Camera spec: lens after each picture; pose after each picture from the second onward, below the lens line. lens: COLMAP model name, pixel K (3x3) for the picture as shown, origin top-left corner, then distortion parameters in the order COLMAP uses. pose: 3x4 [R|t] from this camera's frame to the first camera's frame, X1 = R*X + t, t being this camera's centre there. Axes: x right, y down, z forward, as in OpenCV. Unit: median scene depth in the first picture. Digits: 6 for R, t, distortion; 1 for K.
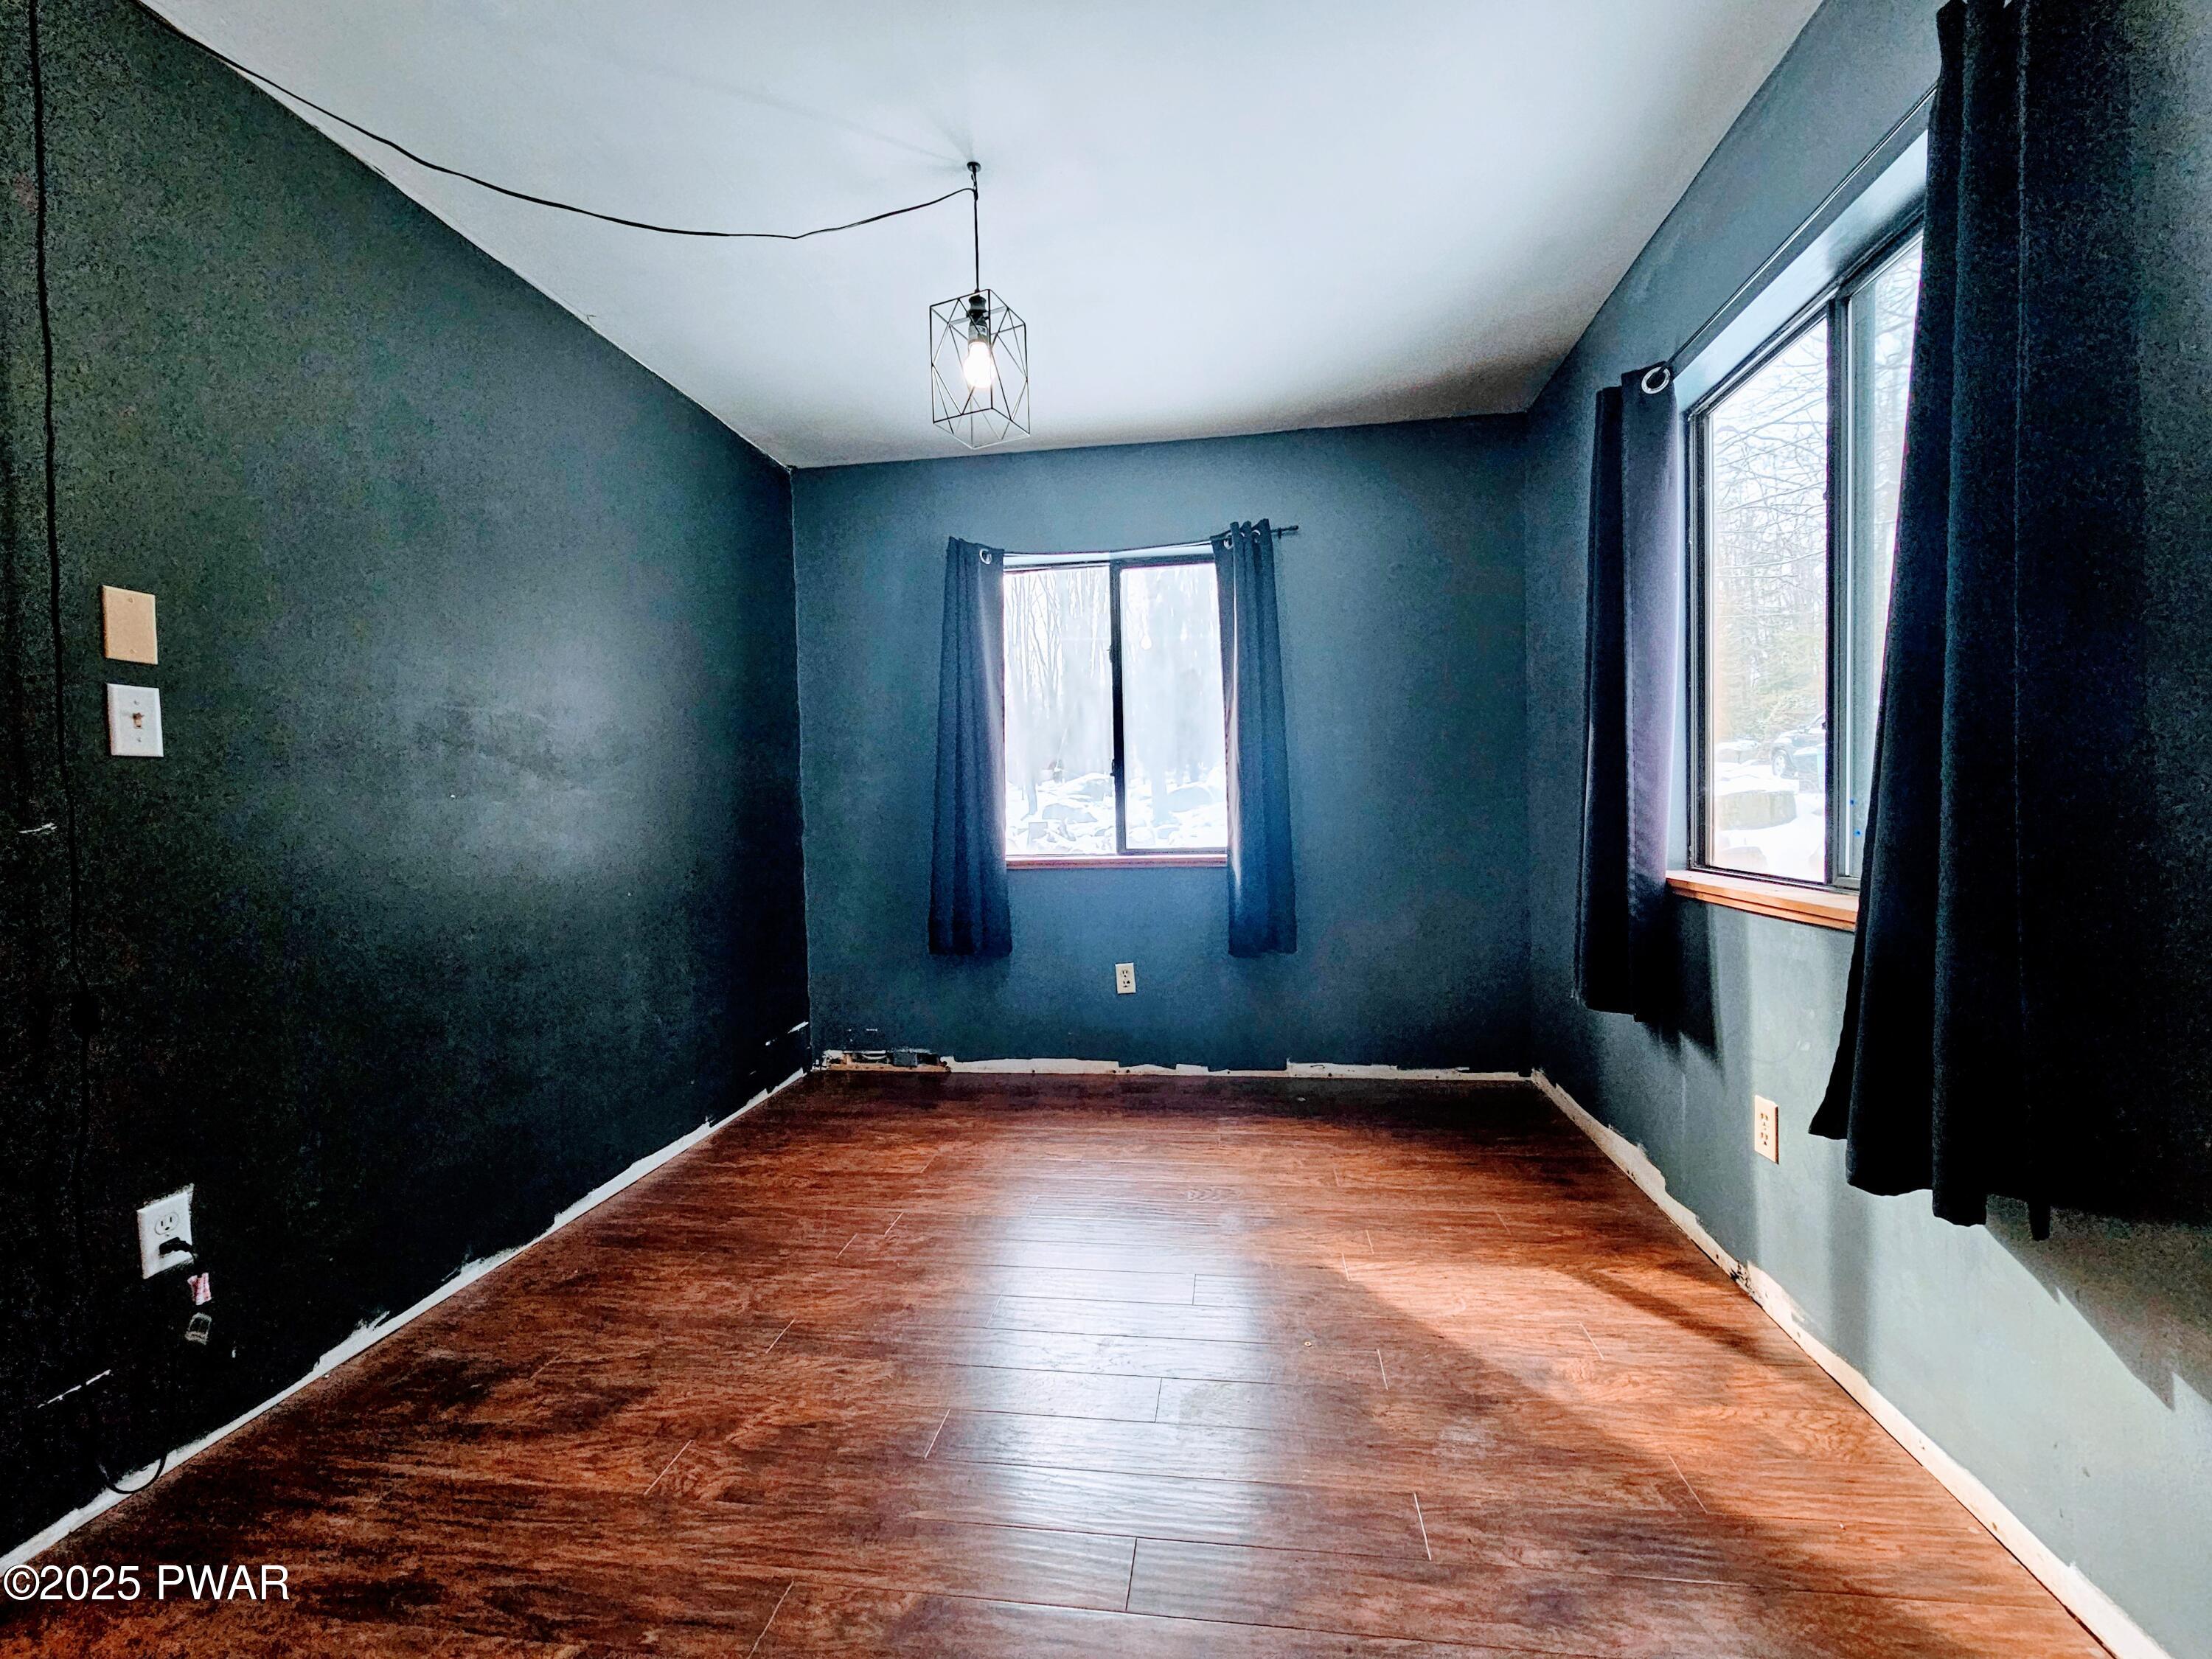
lens RADIAL K [[900.5, 0, 1122.9], [0, 900.5, 835.0], [0, 0, 1]] dist [0.000041, -0.000030]
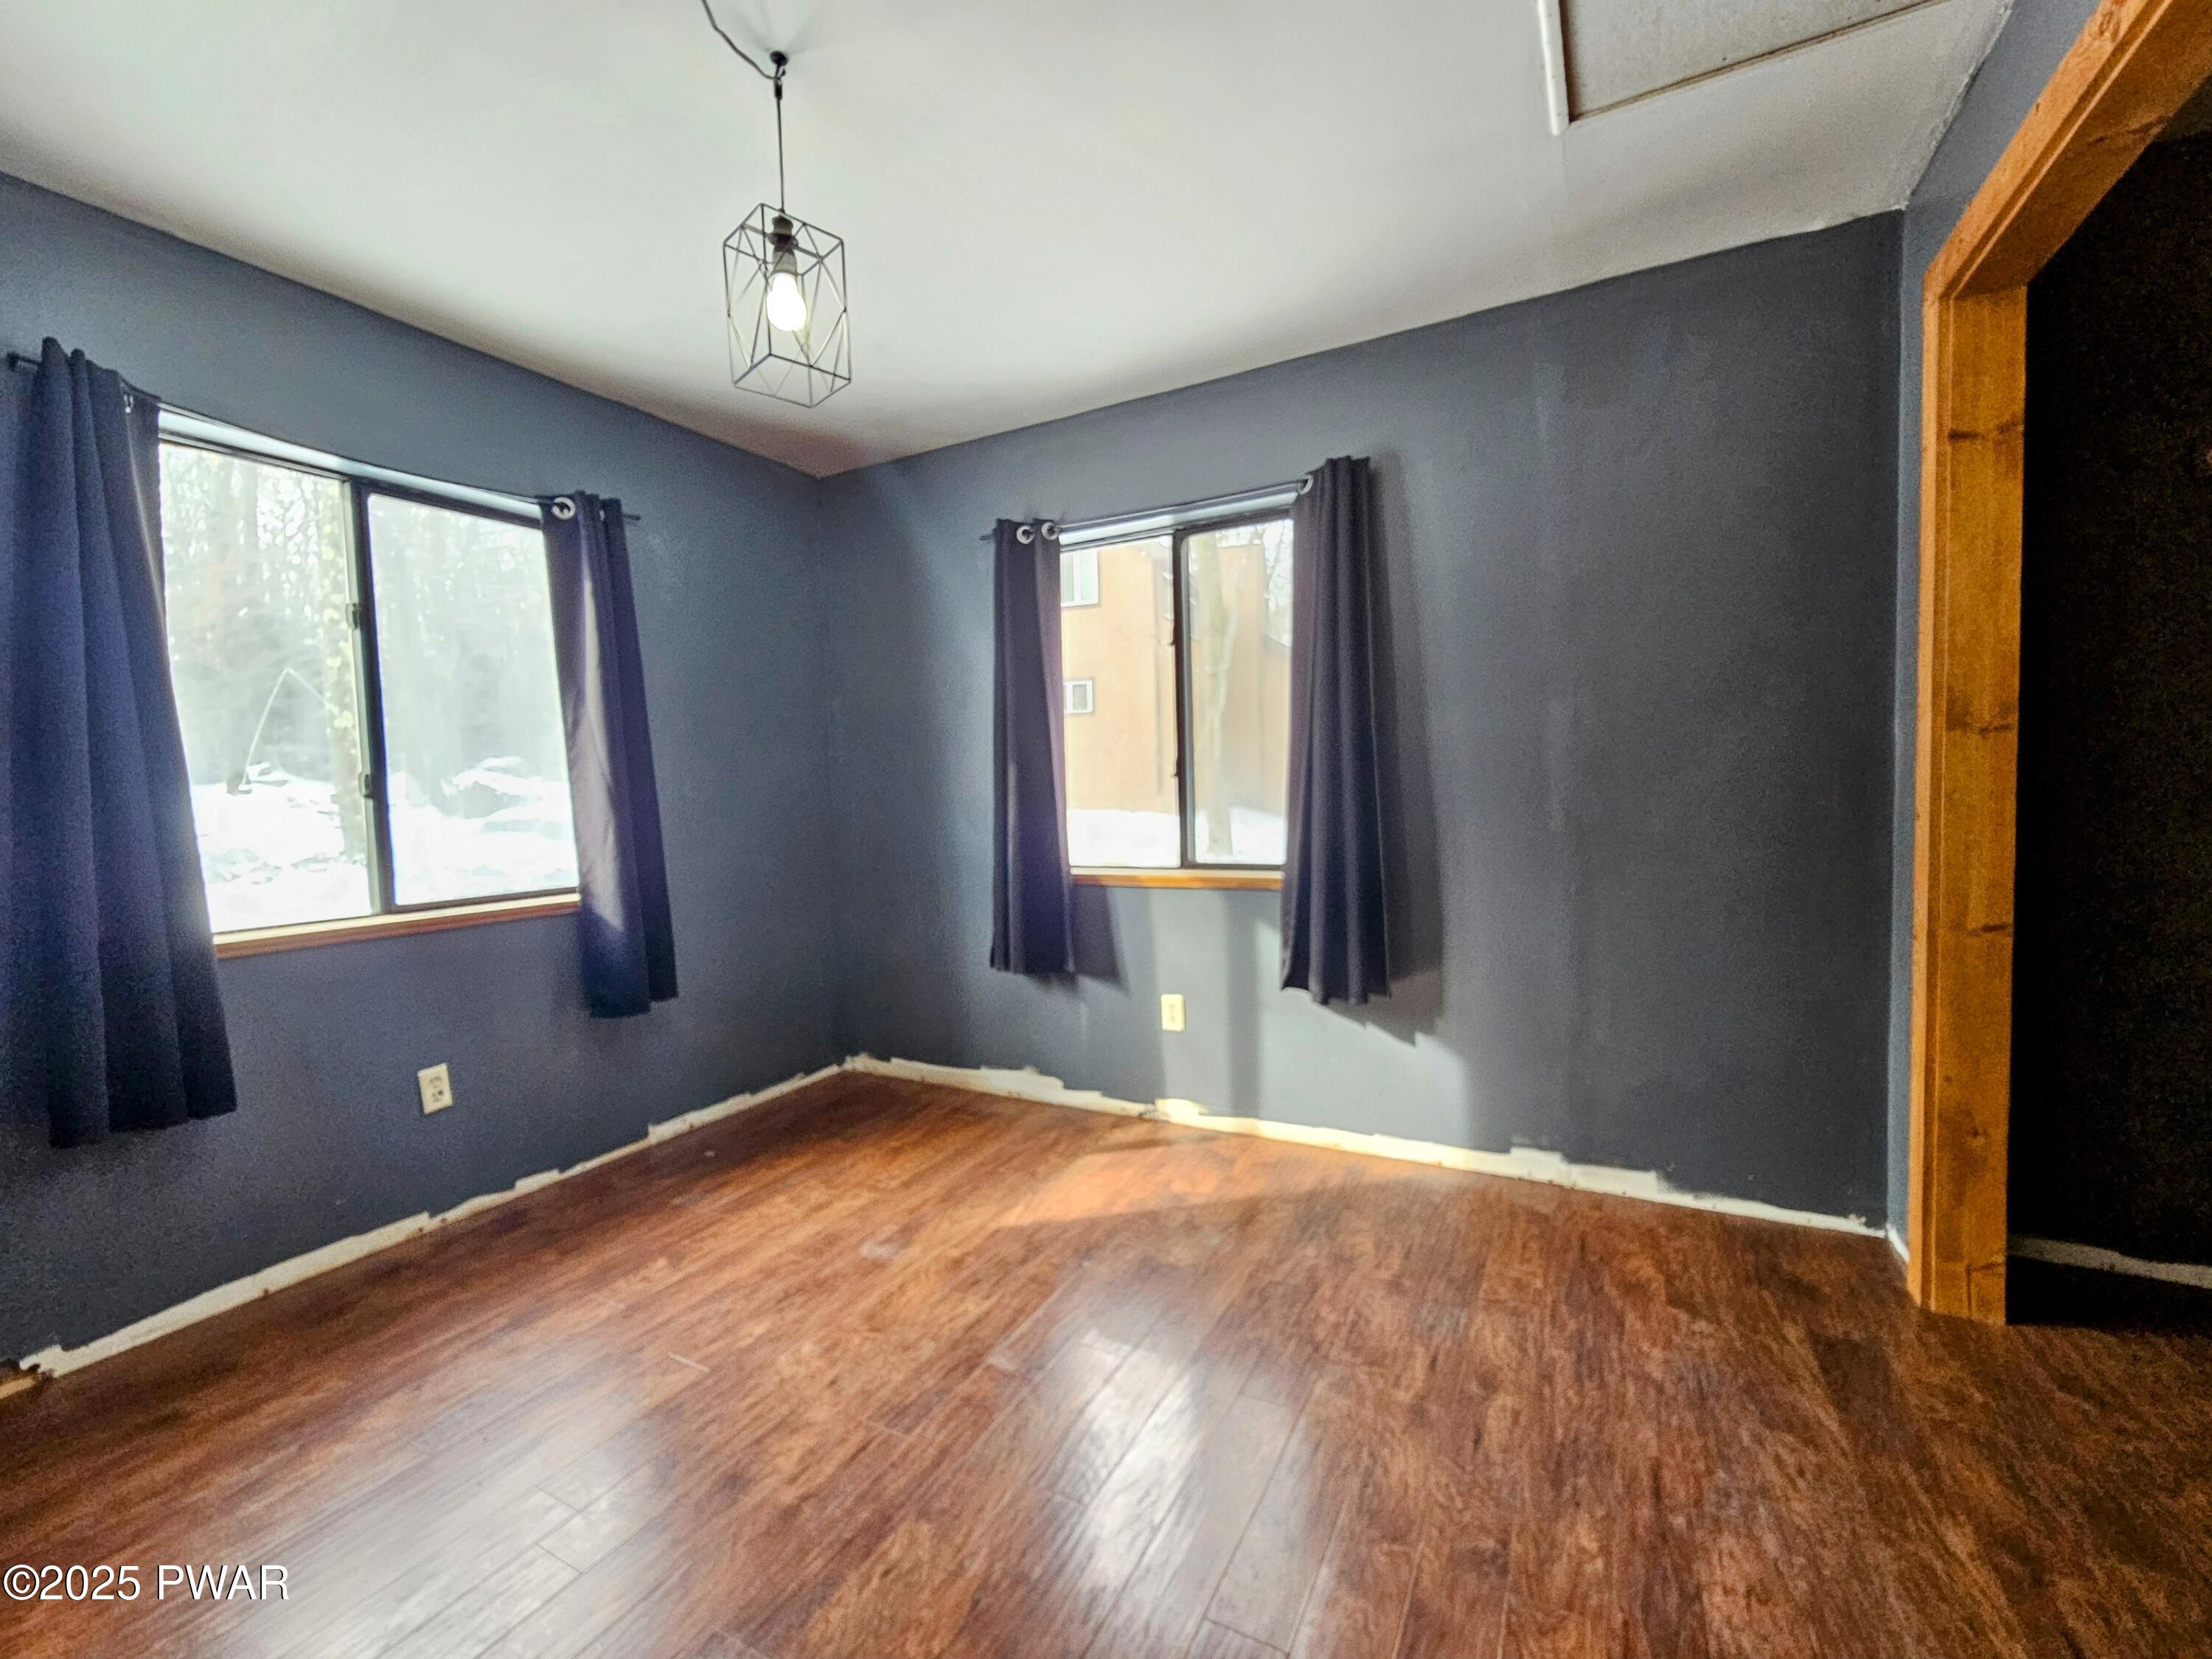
lens RADIAL K [[894.7, 0, 1143.4], [0, 894.7, 835.0], [0, 0, 1]] dist [-0.001179, -0.000151]
pose [[0.350271, -0.037123, 0.935912, -0.501845], [0.053632, 0.998370, 0.019528, -0.023875], [-0.935112, 0.043354, 0.351691, 0.264646]]
